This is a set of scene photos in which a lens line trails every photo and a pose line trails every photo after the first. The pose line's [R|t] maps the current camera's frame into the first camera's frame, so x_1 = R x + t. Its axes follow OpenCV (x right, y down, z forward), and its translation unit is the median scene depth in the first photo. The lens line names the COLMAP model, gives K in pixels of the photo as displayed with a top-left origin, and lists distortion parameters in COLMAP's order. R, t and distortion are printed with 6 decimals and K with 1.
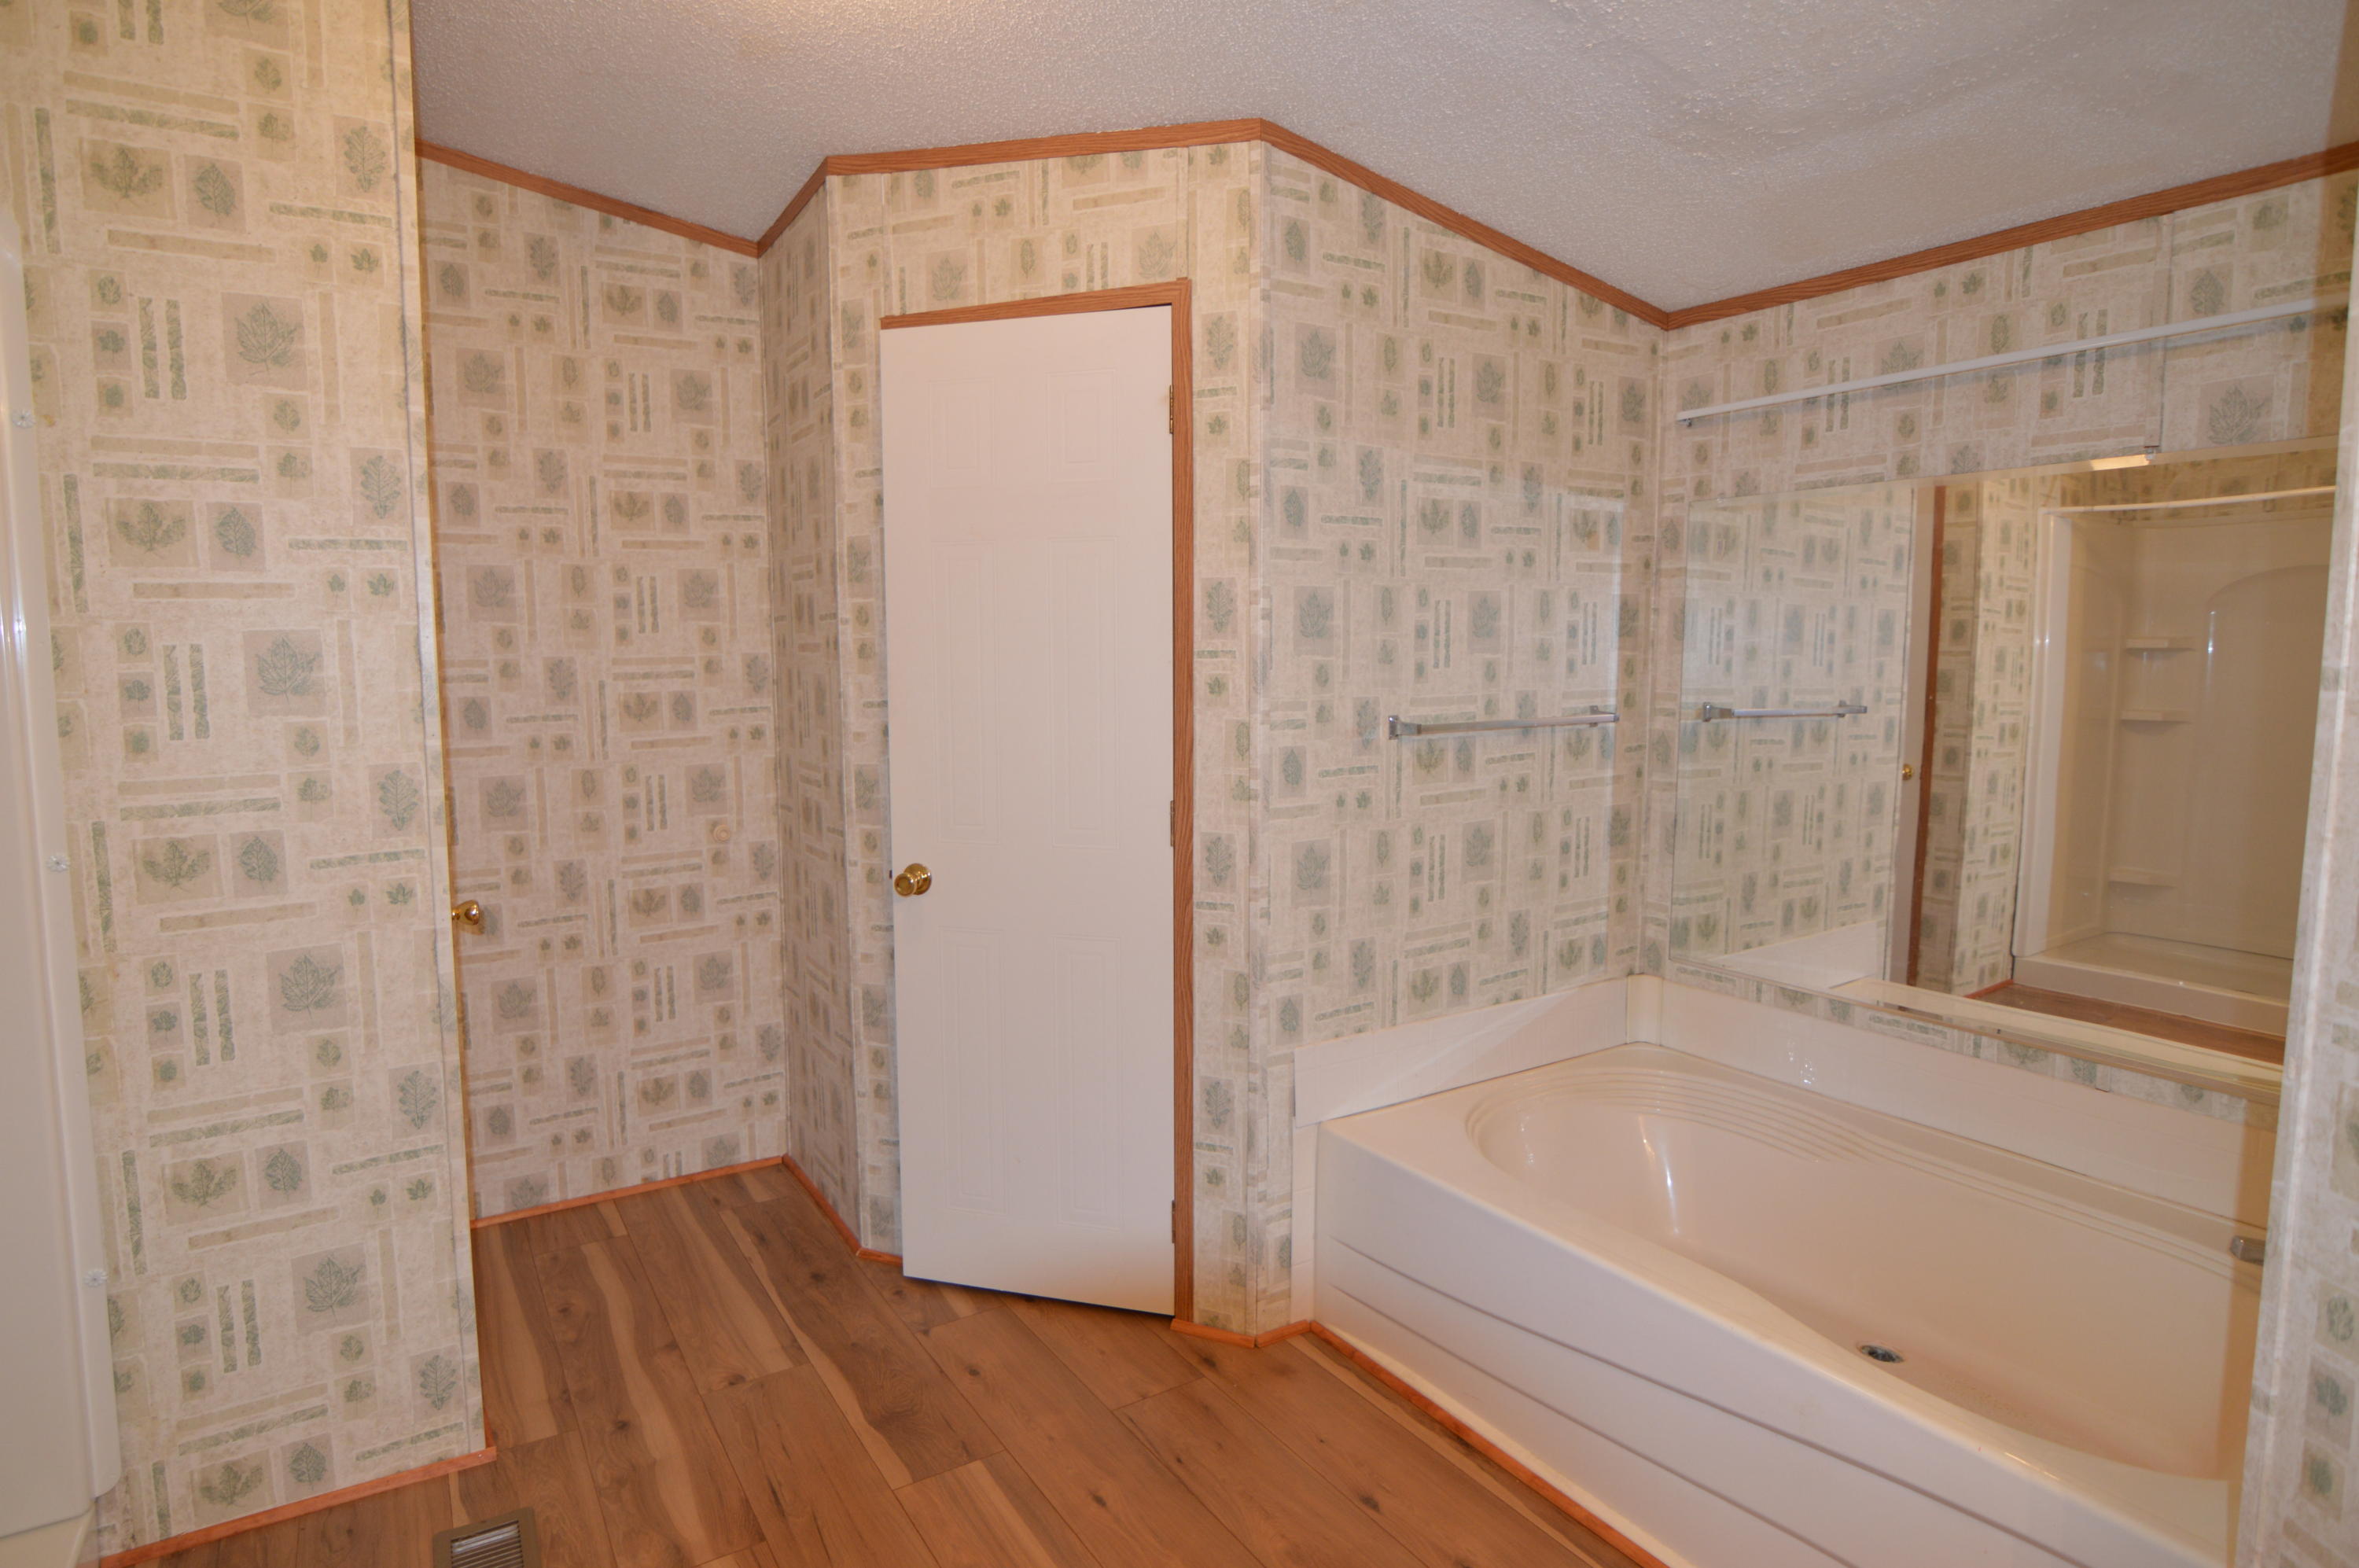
lens RADIAL K [[1247.7, 0, 1181.7], [0, 1247.7, 769.5], [0, 0, 1]] dist [-0.028990, 0.004233]
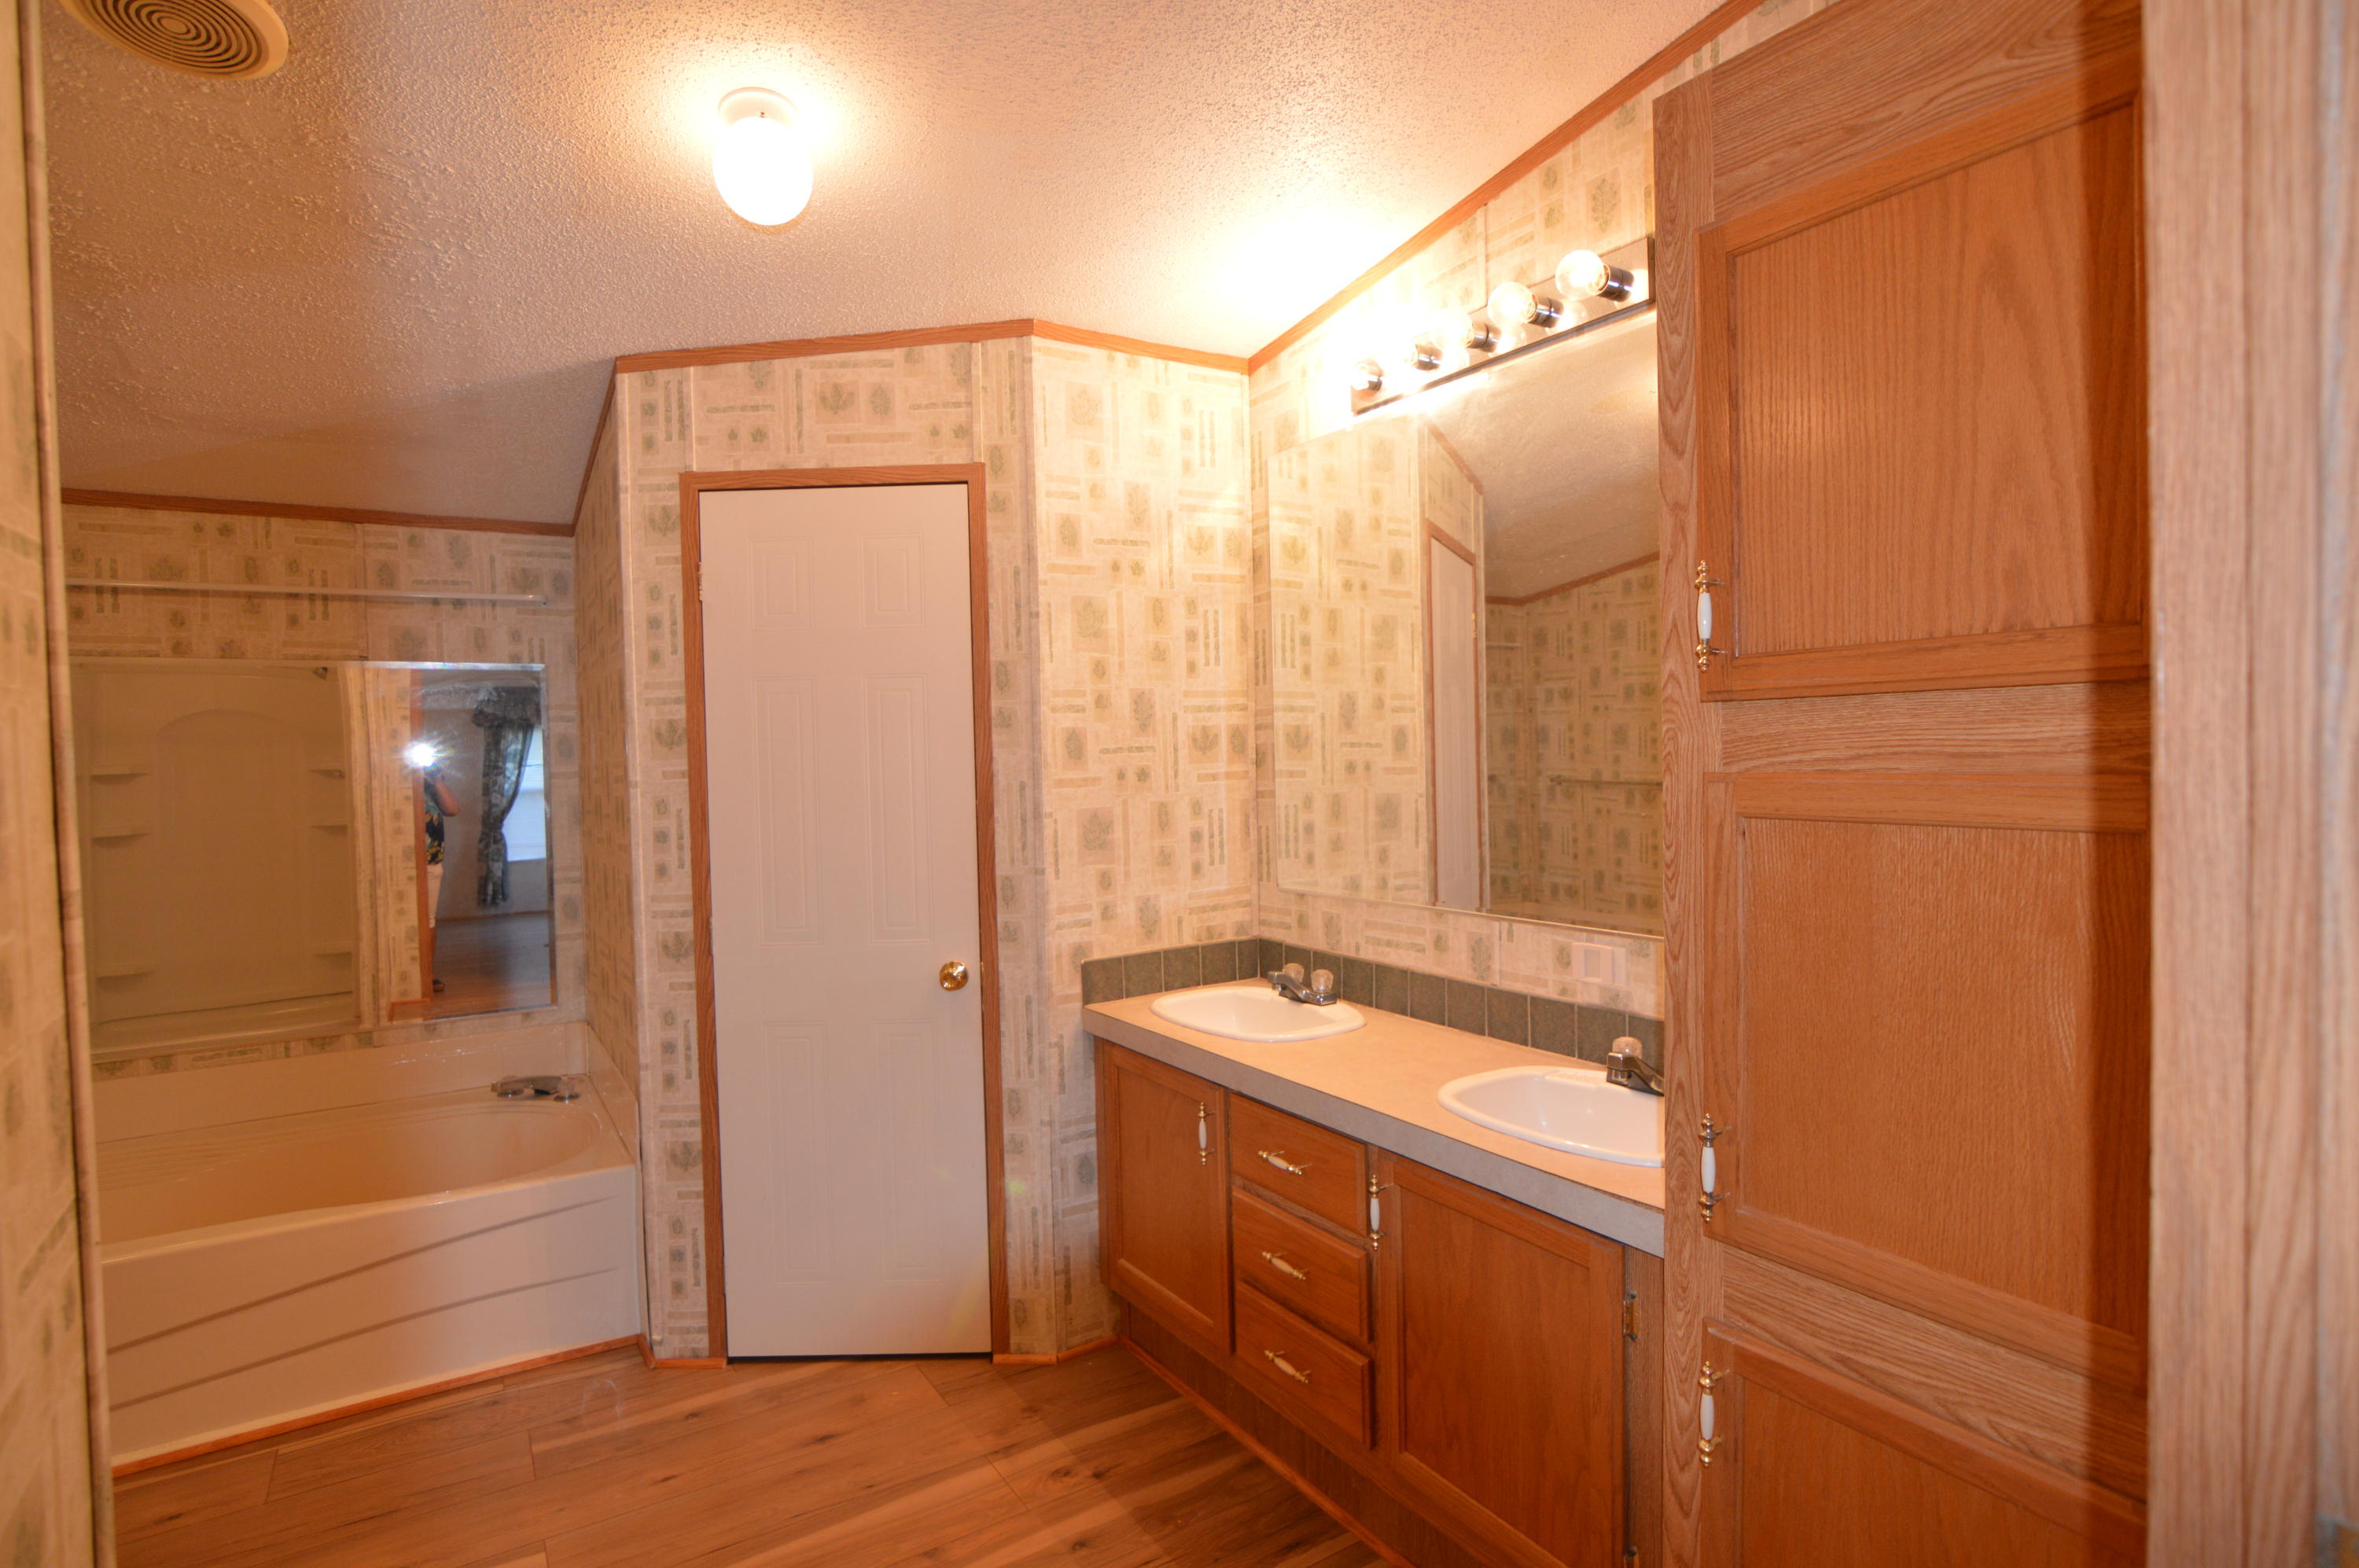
lens RADIAL K [[1164.1, 0, 1173.2], [0, 1164.1, 778.6], [0, 0, 1]] dist [-0.030066, 0.007259]
pose [[-0.013713, -0.025173, 0.999589, -0.790166], [0.121265, 0.992262, 0.026652, -0.002802], [-0.992525, 0.121581, -0.010554, -0.072211]]
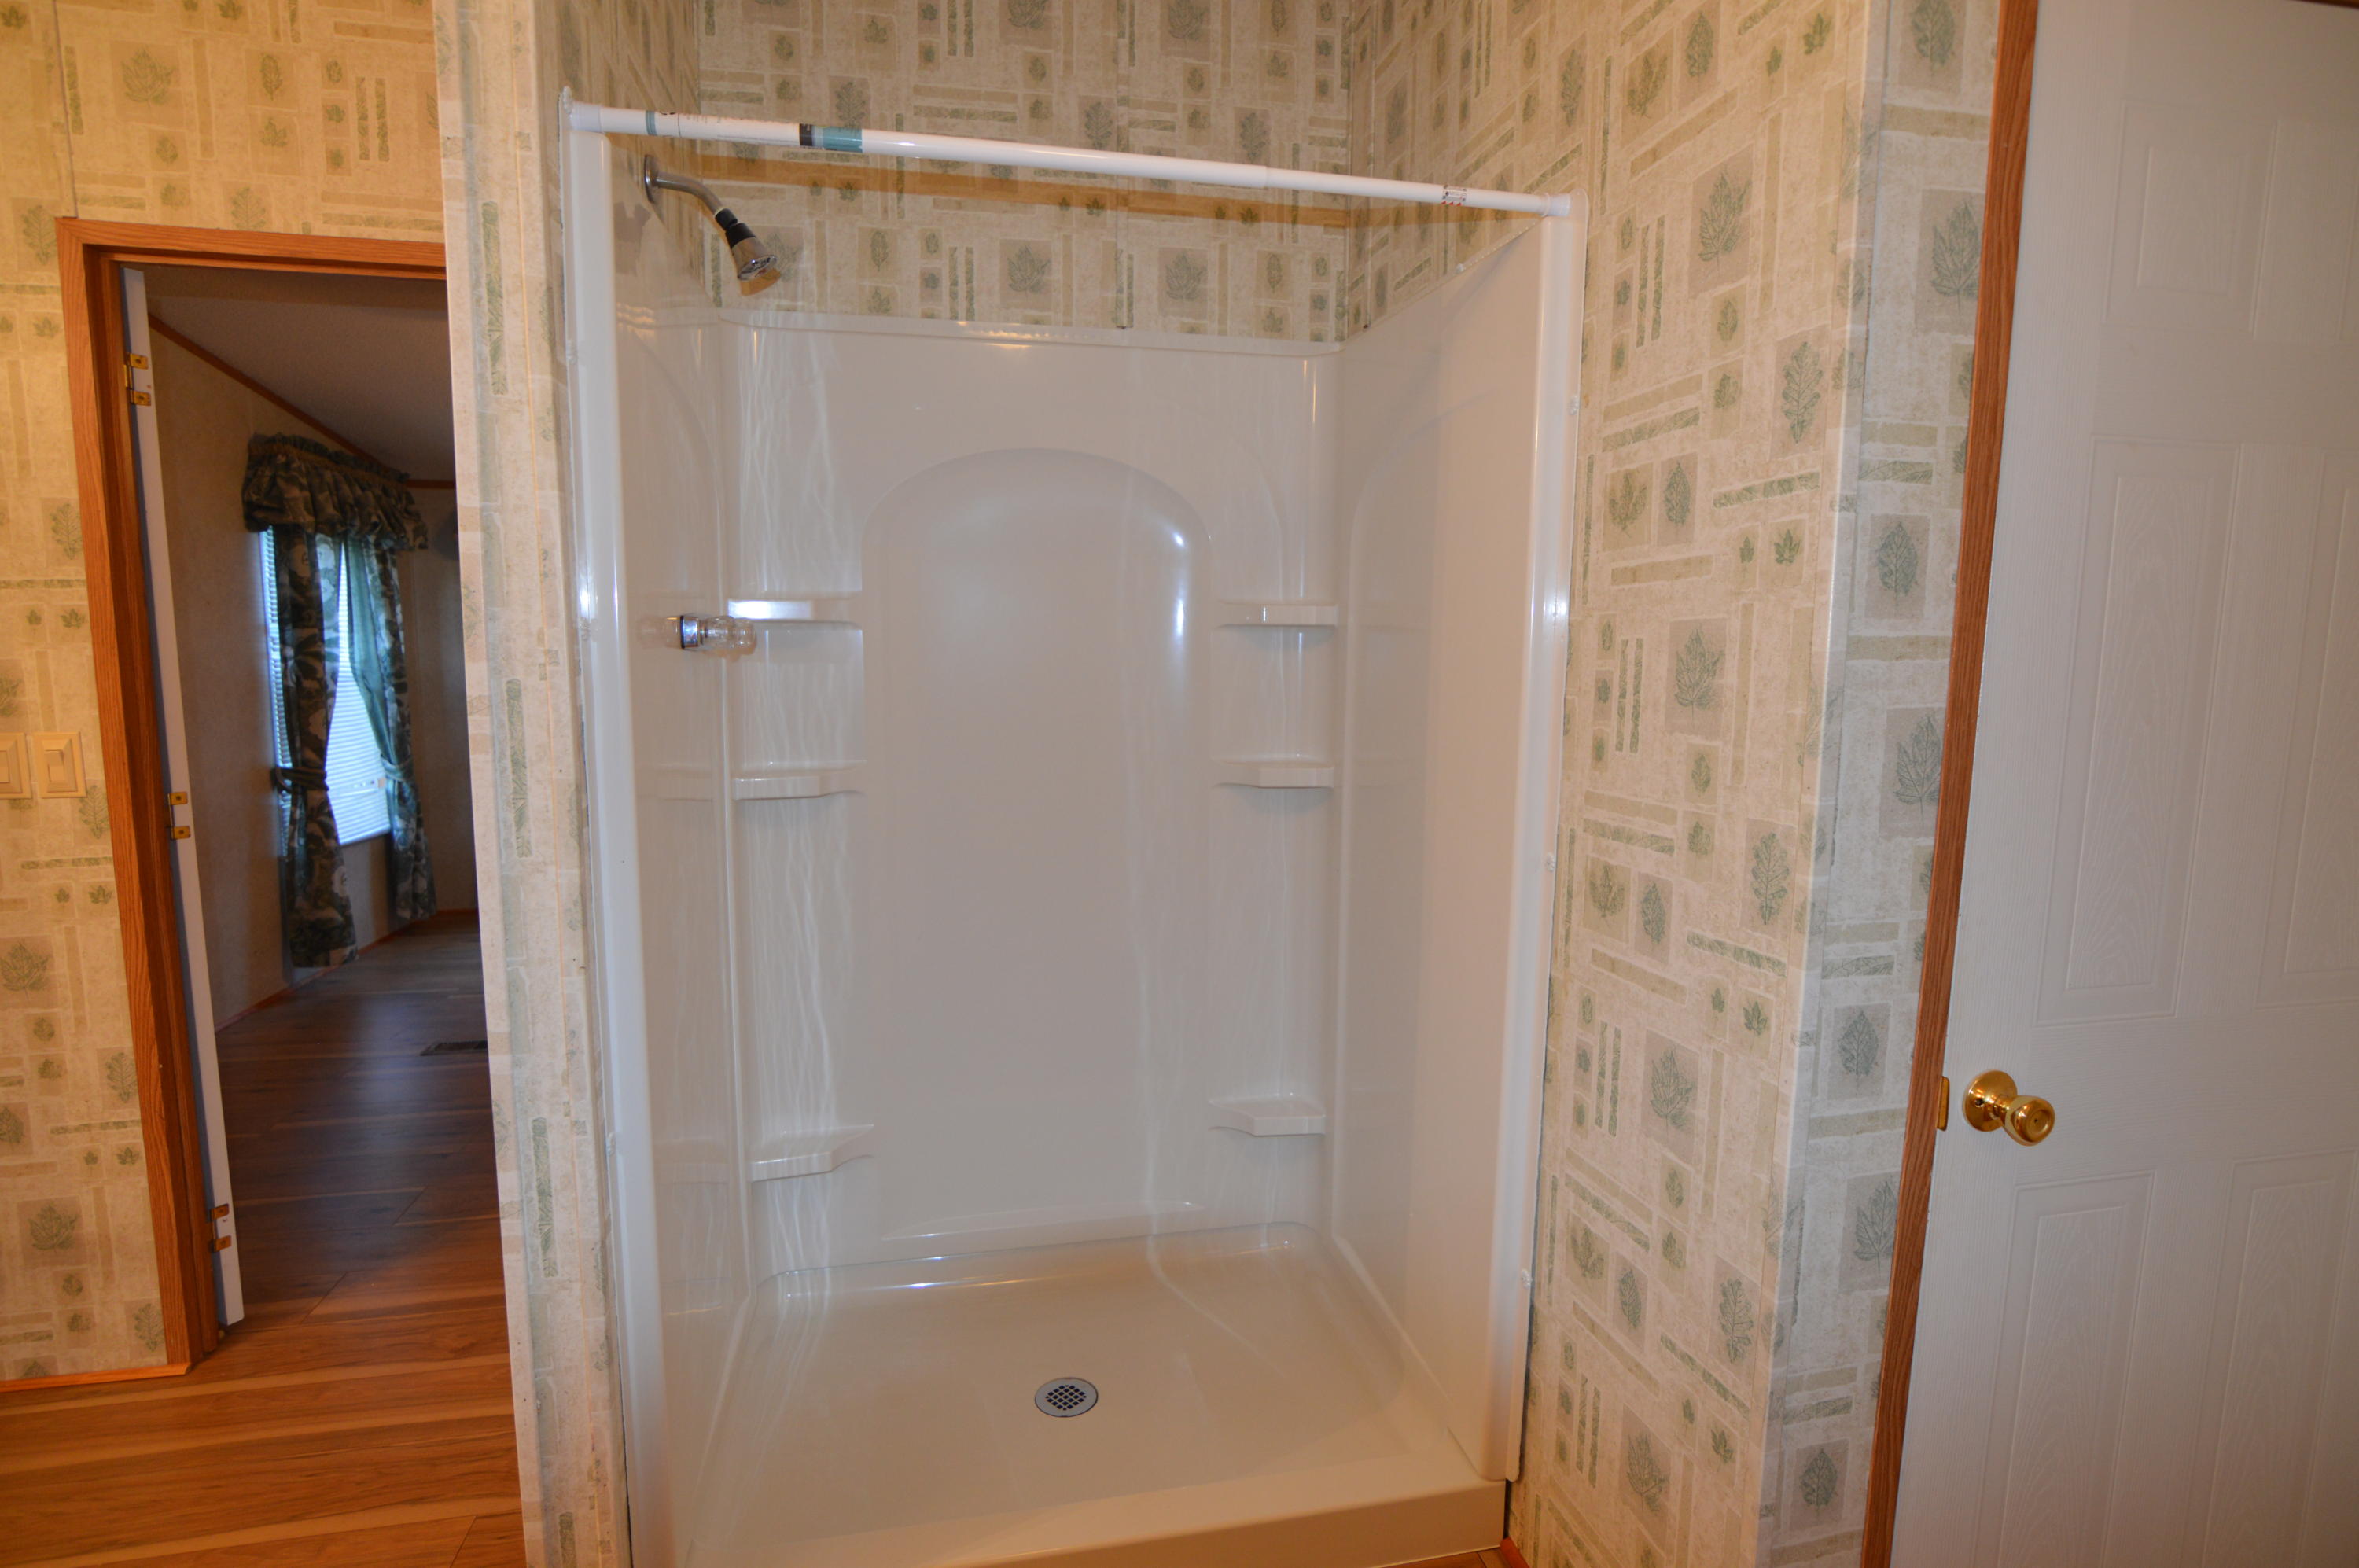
lens RADIAL K [[1164.1, 0, 1215.8], [0, 1164.1, 770.5], [0, 0, 1]] dist [-0.030066, 0.007259]
pose [[-0.329052, 0.104046, -0.938562, 0.029388], [-0.102262, 0.984140, 0.144951, -0.084929], [0.938758, 0.143675, -0.313194, 0.844752]]
